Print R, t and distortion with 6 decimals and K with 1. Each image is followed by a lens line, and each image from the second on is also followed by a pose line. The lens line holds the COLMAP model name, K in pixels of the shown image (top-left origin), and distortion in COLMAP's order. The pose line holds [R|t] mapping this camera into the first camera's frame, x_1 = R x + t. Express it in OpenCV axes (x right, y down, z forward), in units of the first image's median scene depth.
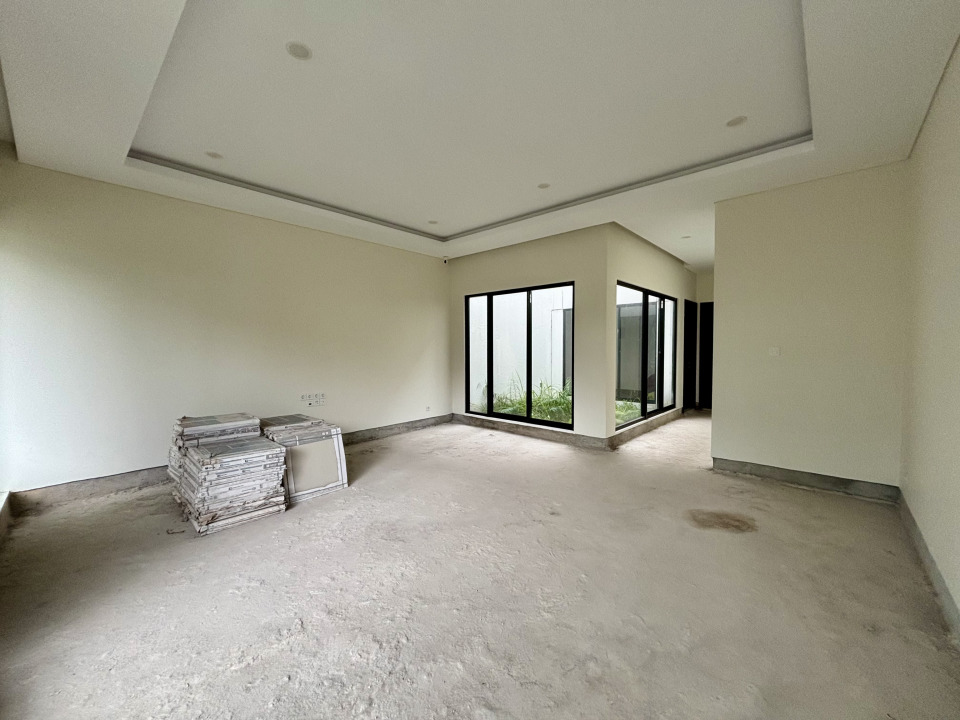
lens RADIAL K [[386.9, 0, 480.0], [0, 386.9, 360.0], [0, 0, 1]] dist [0.000972, 0.000961]
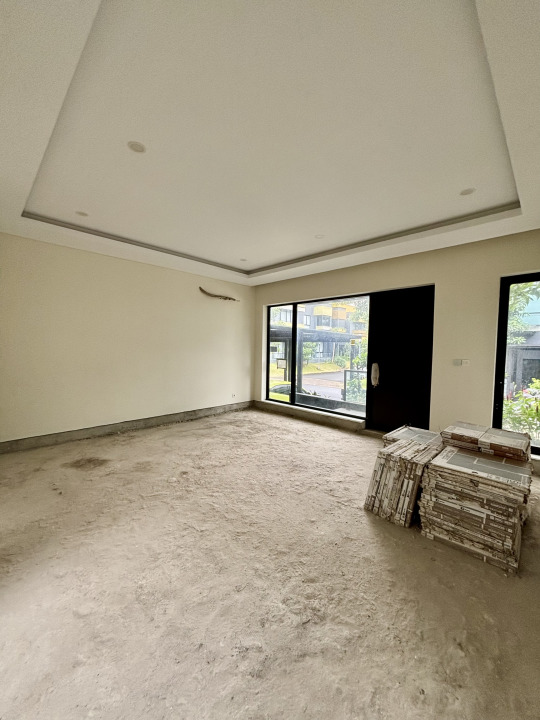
lens RADIAL K [[290.2, 0, 270.0], [0, 290.2, 360.0], [0, 0, 1]] dist [0.000972, 0.000961]
pose [[-0.999268, -0.012791, 0.036052, -0.152143], [-0.009770, 0.996522, 0.082753, -0.104551], [-0.036985, 0.082341, -0.995918, 1.979842]]
